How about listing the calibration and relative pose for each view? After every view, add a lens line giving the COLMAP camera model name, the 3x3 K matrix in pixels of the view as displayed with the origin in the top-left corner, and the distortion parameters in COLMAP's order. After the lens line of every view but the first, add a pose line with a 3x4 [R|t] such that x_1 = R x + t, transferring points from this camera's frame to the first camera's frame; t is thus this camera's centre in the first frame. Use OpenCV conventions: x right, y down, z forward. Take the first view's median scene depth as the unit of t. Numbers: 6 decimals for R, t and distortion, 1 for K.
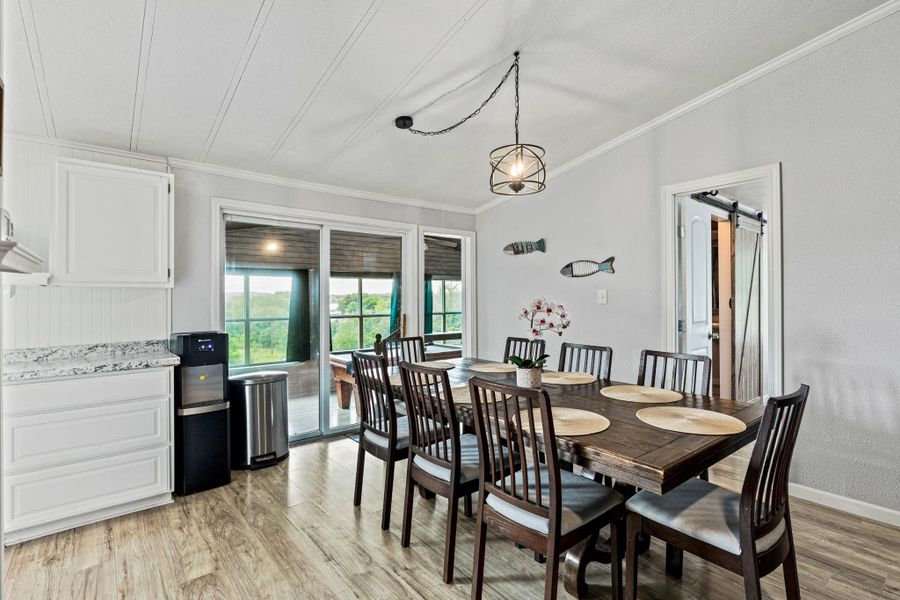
lens RADIAL K [[422.1, 0, 450.0], [0, 422.1, 300.0], [0, 0, 1]] dist [0.000324, 0.000114]
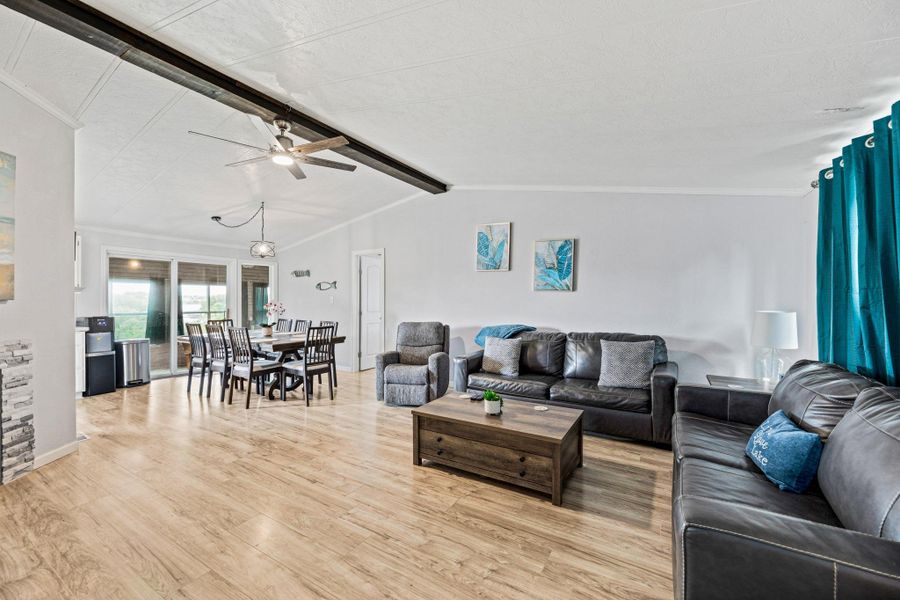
lens RADIAL K [[364.1, 0, 448.4], [0, 364.1, 302.1], [0, 0, 1]] dist [-0.001442, -0.000133]
pose [[0.943781, 0.004875, 0.330537, 0.384862], [-0.005183, 0.999987, 0.000050, 0.000062], [-0.330532, -0.001761, 0.943793, -1.111692]]
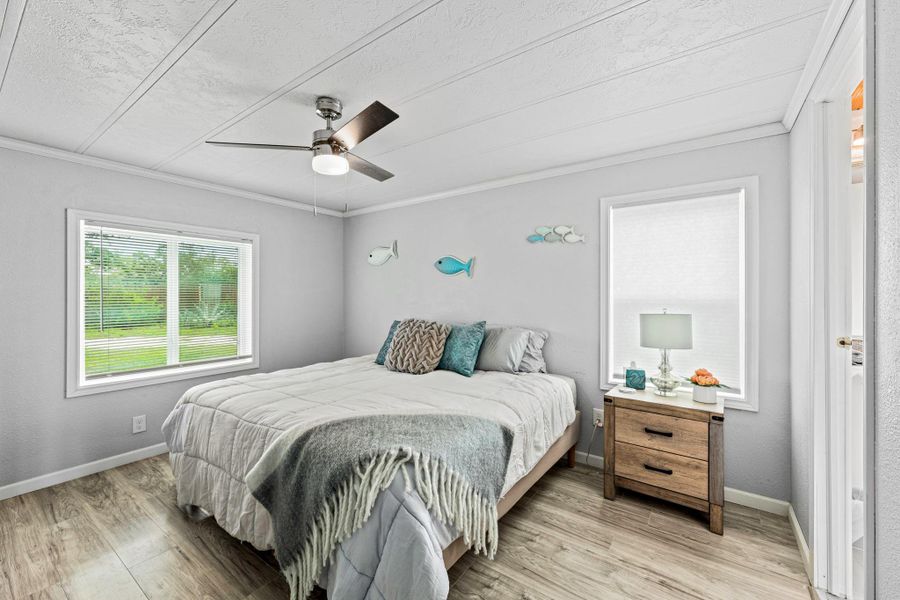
lens RADIAL K [[366.9, 0, 447.3], [0, 366.9, 296.8], [0, 0, 1]] dist [0.000388, 0.000026]
pose [[-0.964708, 0.005425, -0.263266, 0.734426], [0.004511, 0.999982, 0.004078, -0.004978], [0.263284, 0.002747, -0.964715, -0.434868]]
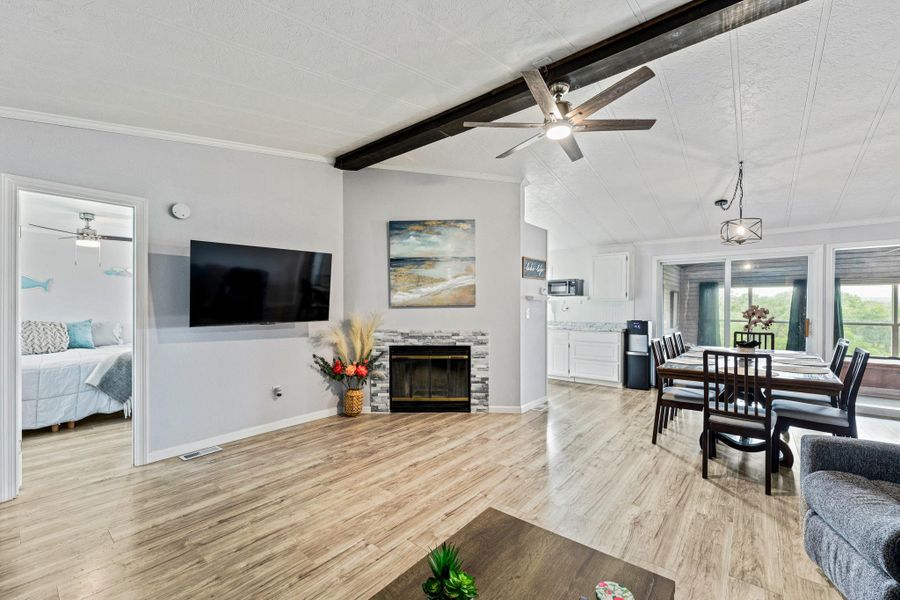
lens RADIAL K [[371.3, 0, 451.9], [0, 371.3, 305.3], [0, 0, 1]] dist [0.000664, 0.000047]
pose [[0.194081, 0.006205, -0.980966, 1.113910], [-0.005109, 0.999973, 0.005314, -0.008114], [0.980972, 0.003981, 0.194107, -0.345555]]
